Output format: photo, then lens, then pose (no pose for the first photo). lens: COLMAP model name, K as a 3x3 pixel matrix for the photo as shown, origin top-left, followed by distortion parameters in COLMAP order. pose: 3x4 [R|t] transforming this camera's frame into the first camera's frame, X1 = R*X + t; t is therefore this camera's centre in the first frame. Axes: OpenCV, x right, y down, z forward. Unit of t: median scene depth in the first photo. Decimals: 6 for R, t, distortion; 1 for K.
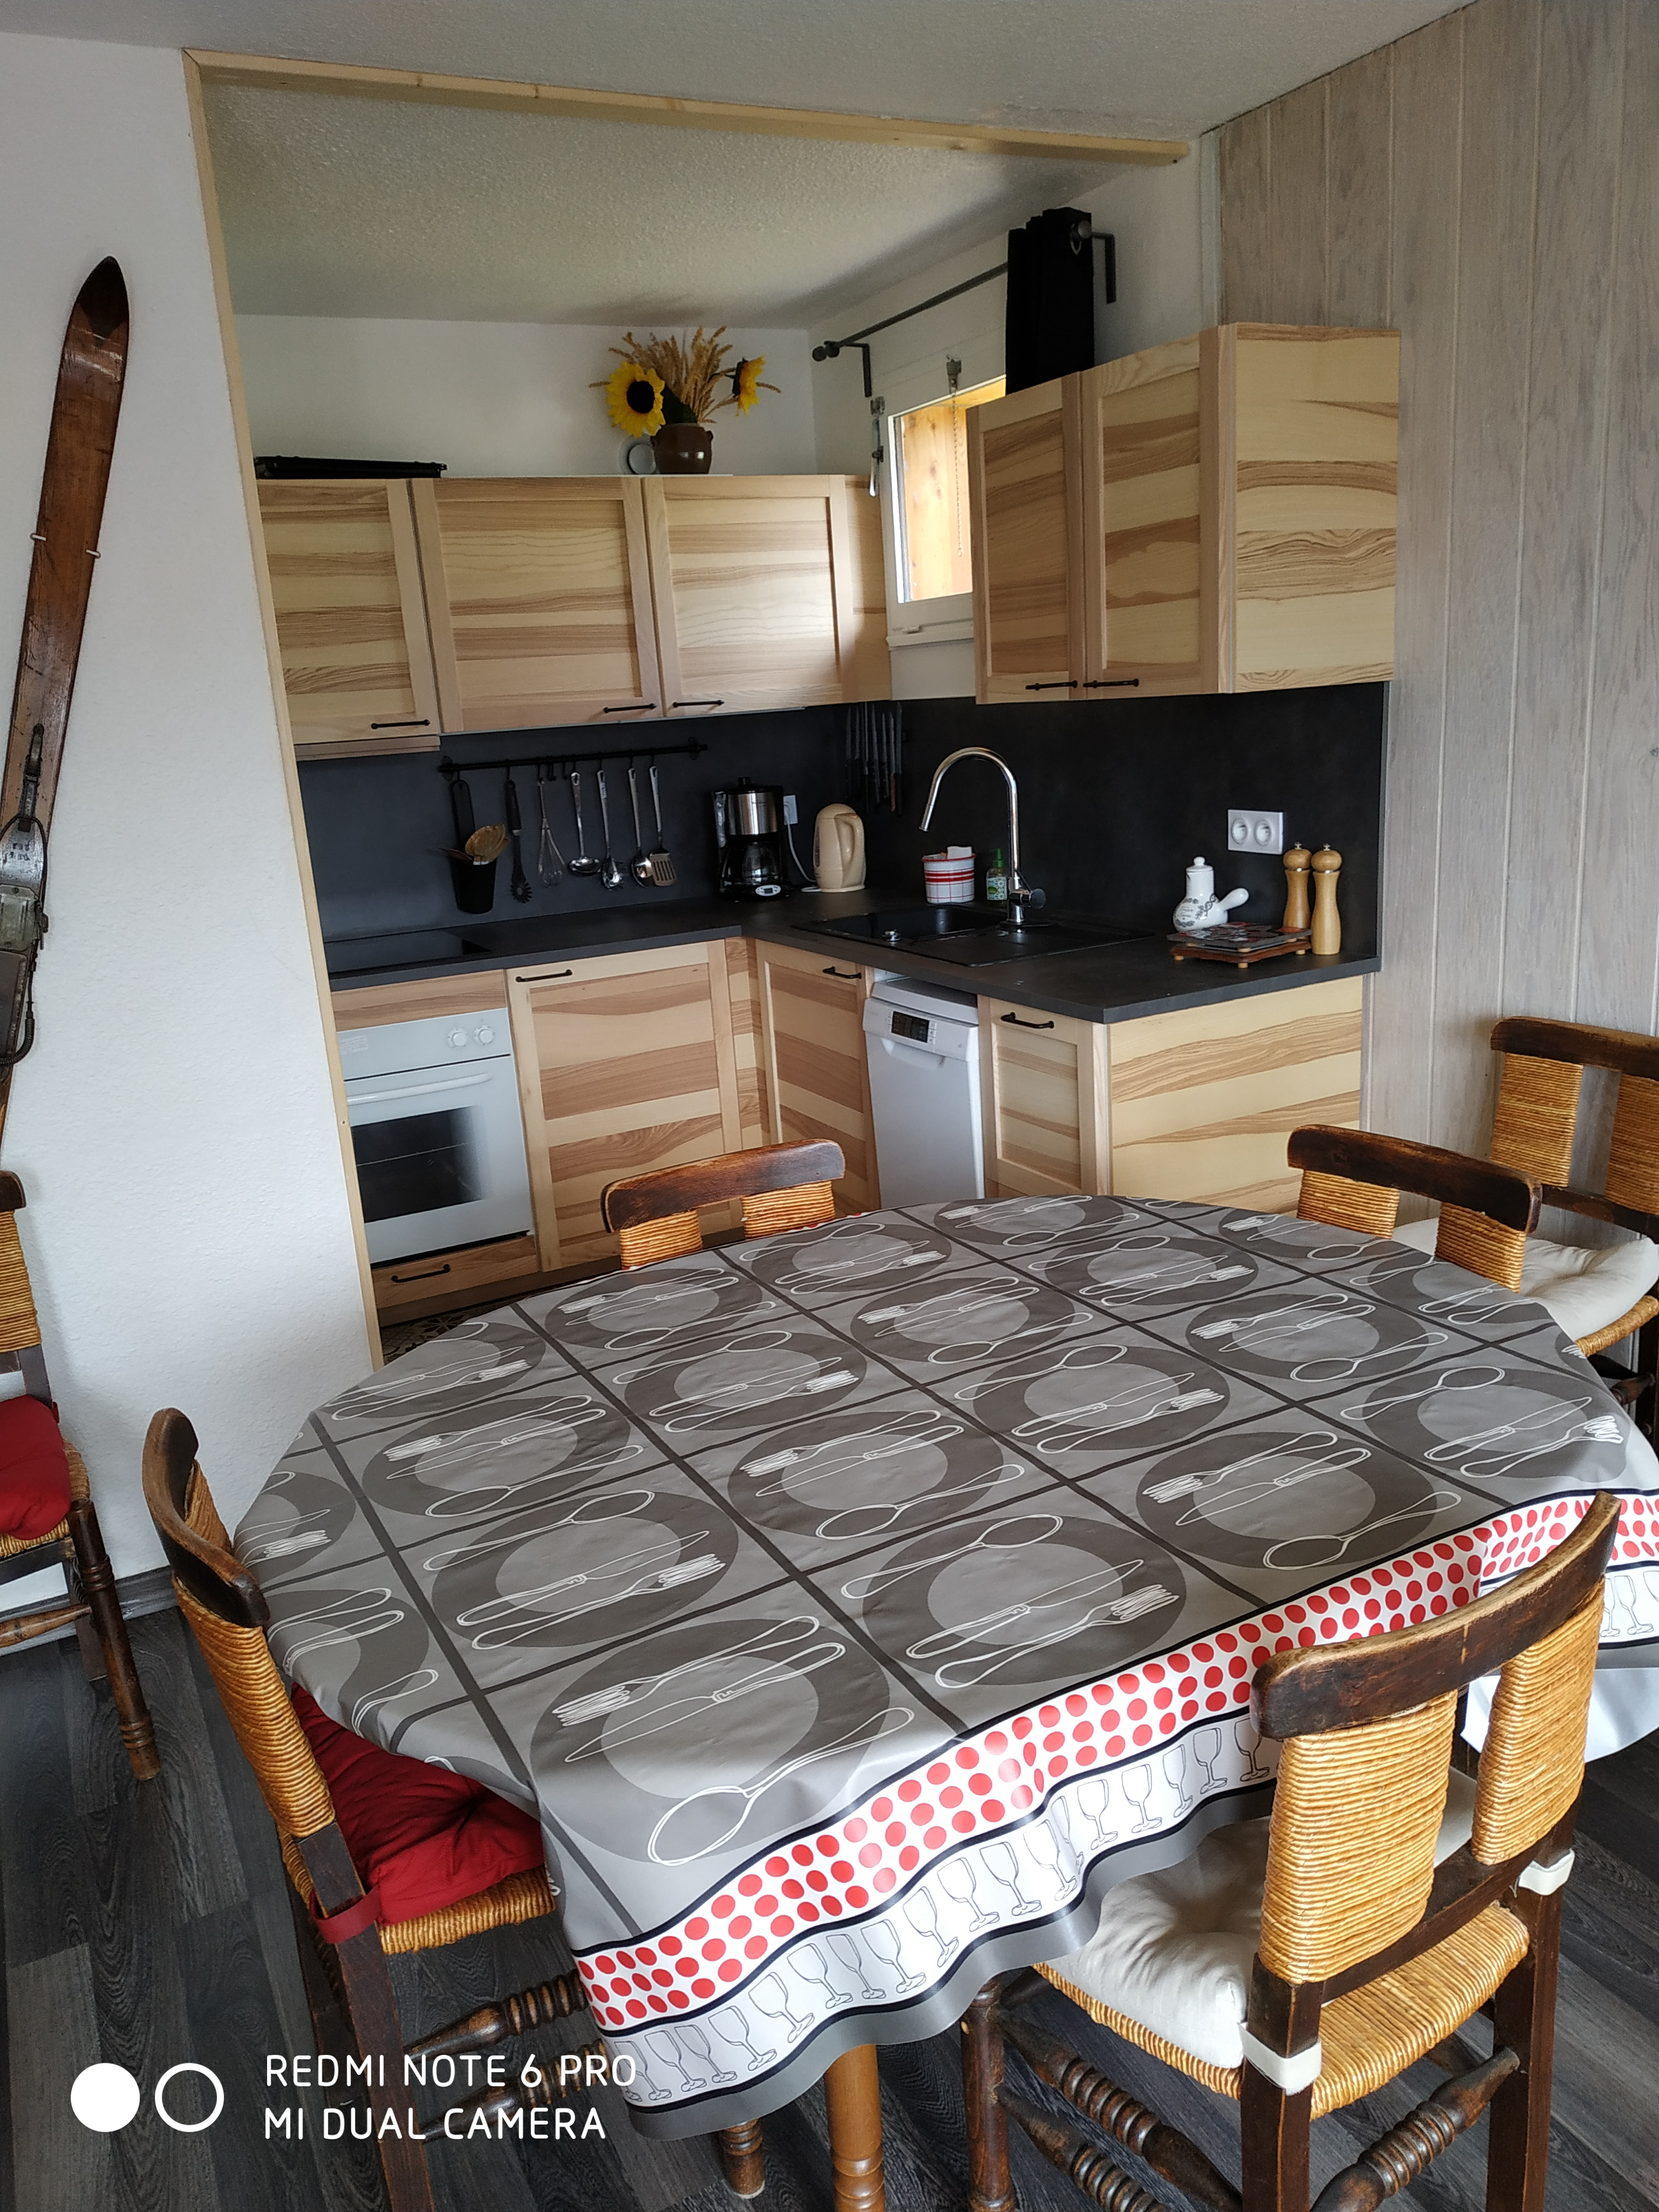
lens RADIAL K [[1616.6, 0, 828.8], [0, 1616.6, 1104.2], [0, 0, 1]] dist [0.048975, -0.006522]
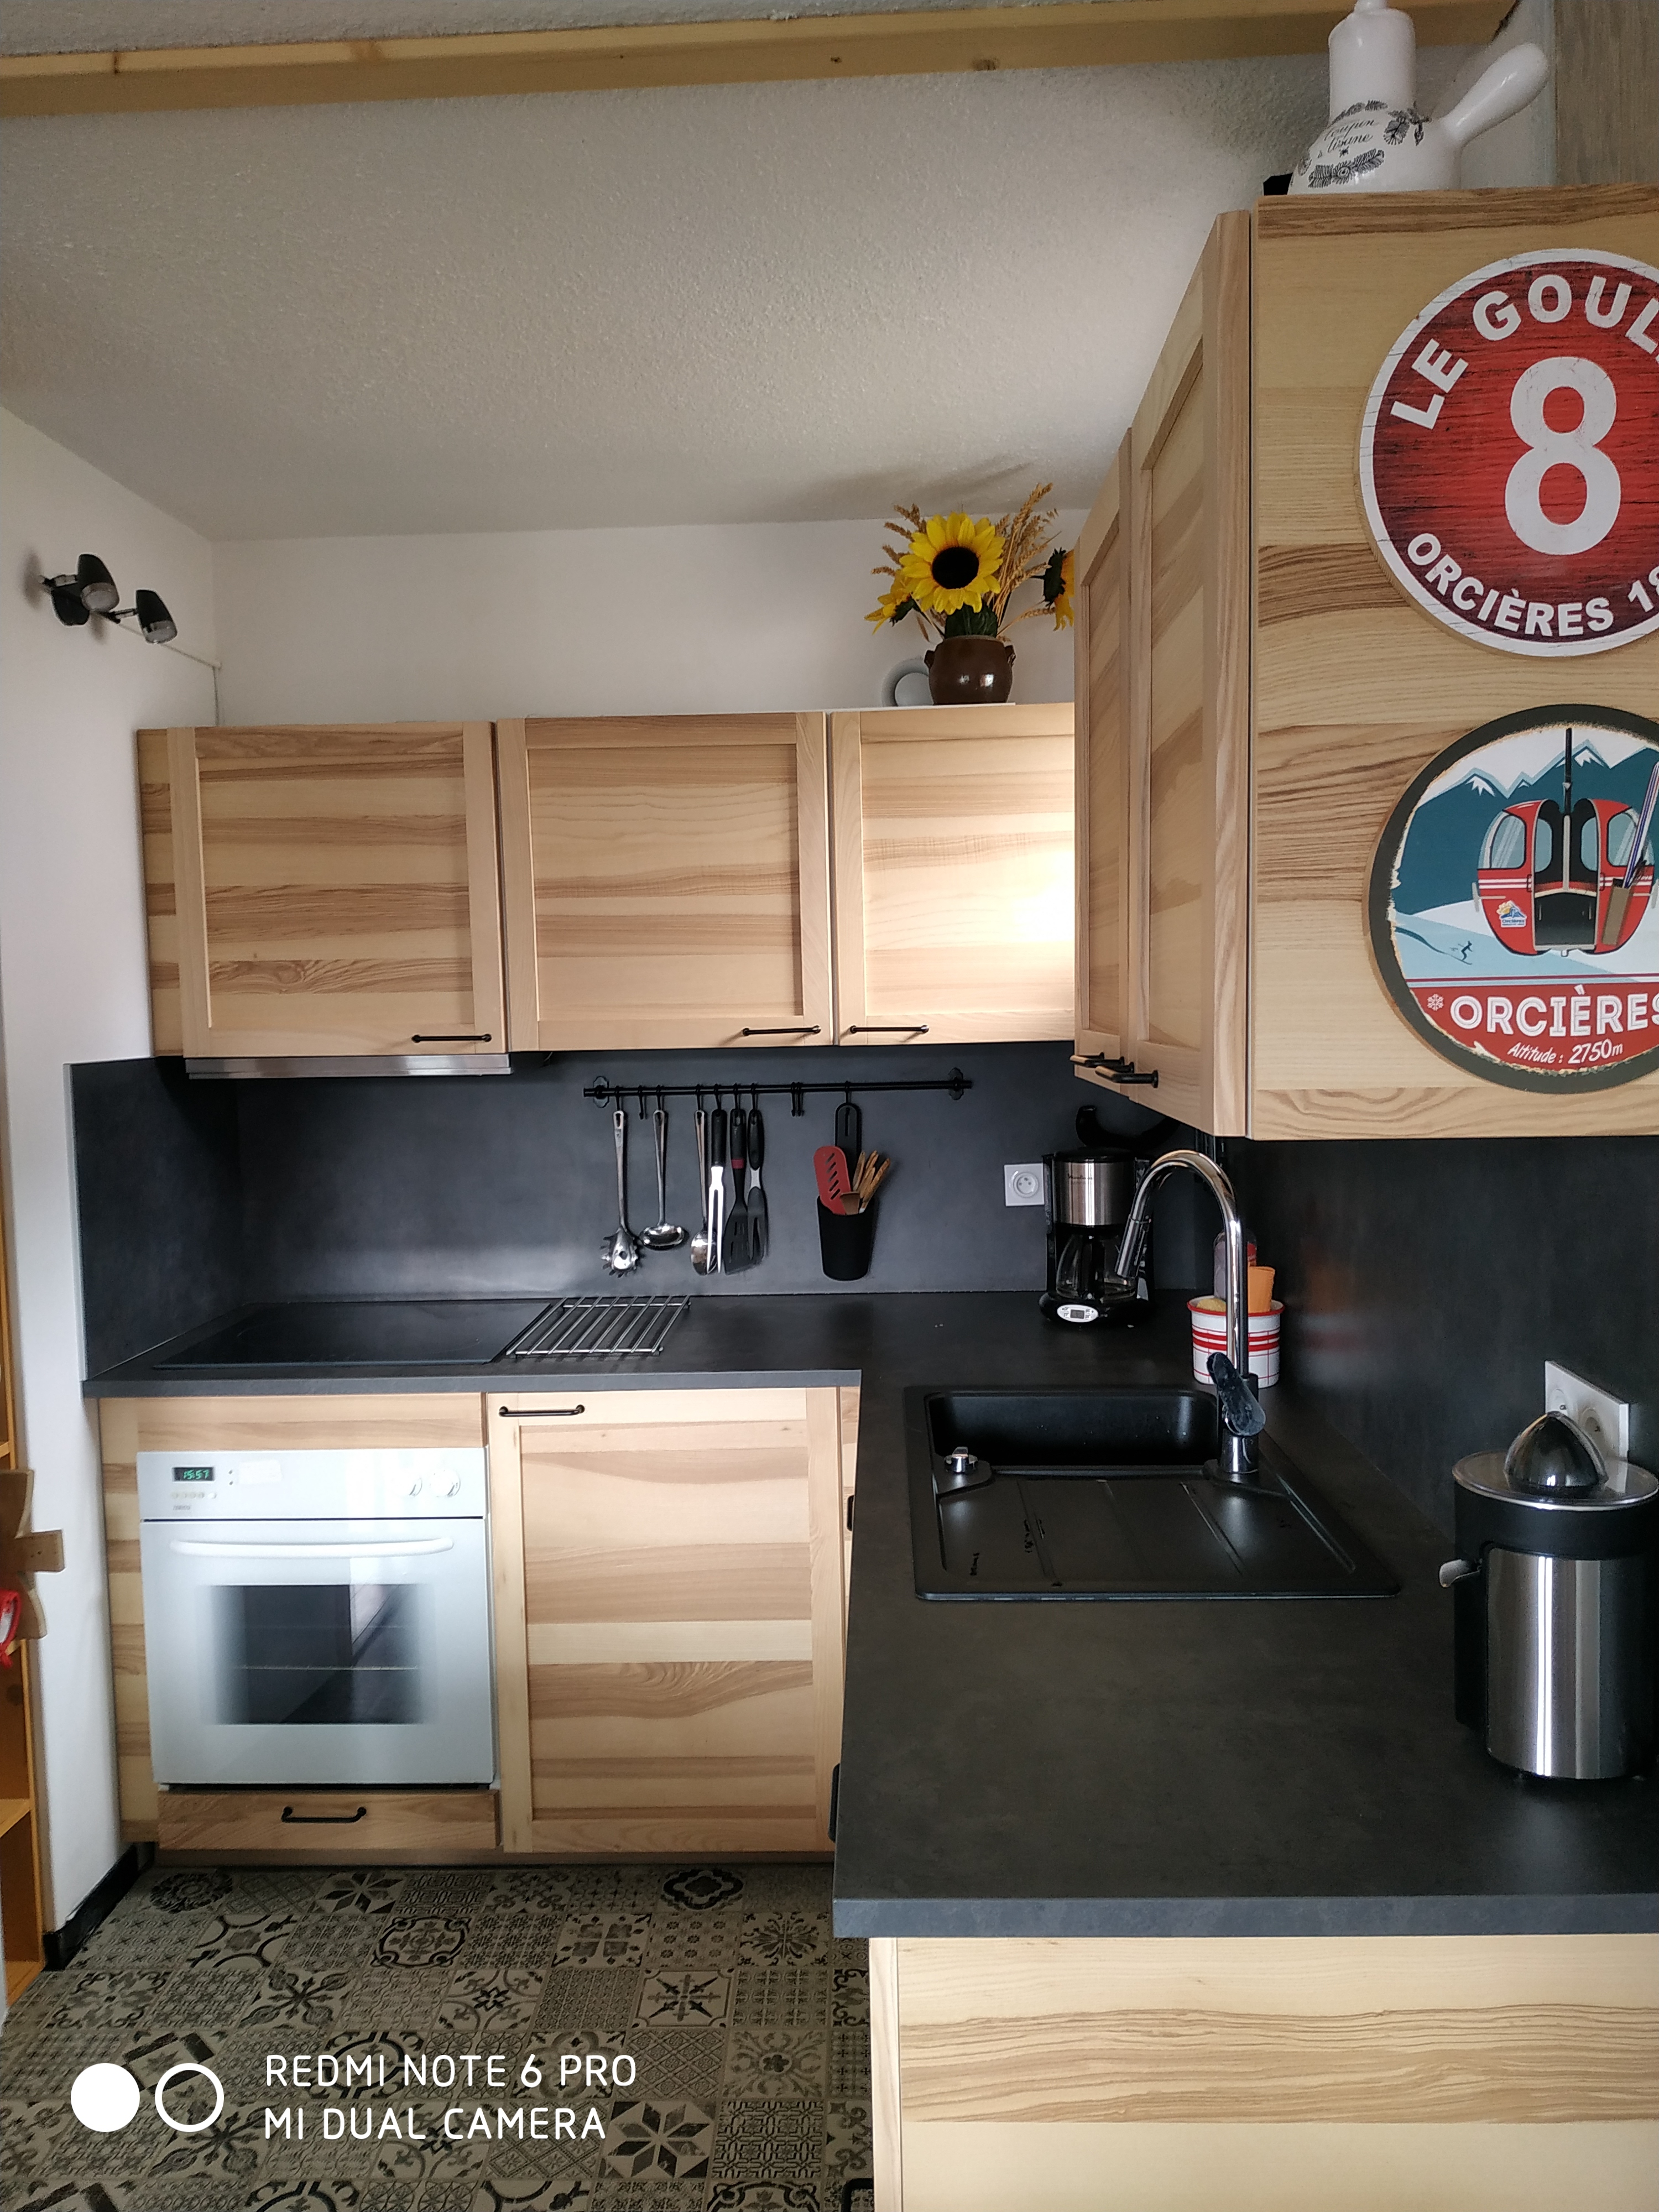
lens RADIAL K [[1616.6, 0, 834.4], [0, 1616.6, 1115.4], [0, 0, 1]] dist [0.048975, -0.006522]
pose [[0.869621, 0.085911, -0.486188, 0.241393], [-0.160418, 0.980481, -0.113677, -0.138291], [0.466932, 0.176849, 0.866429, 0.433316]]
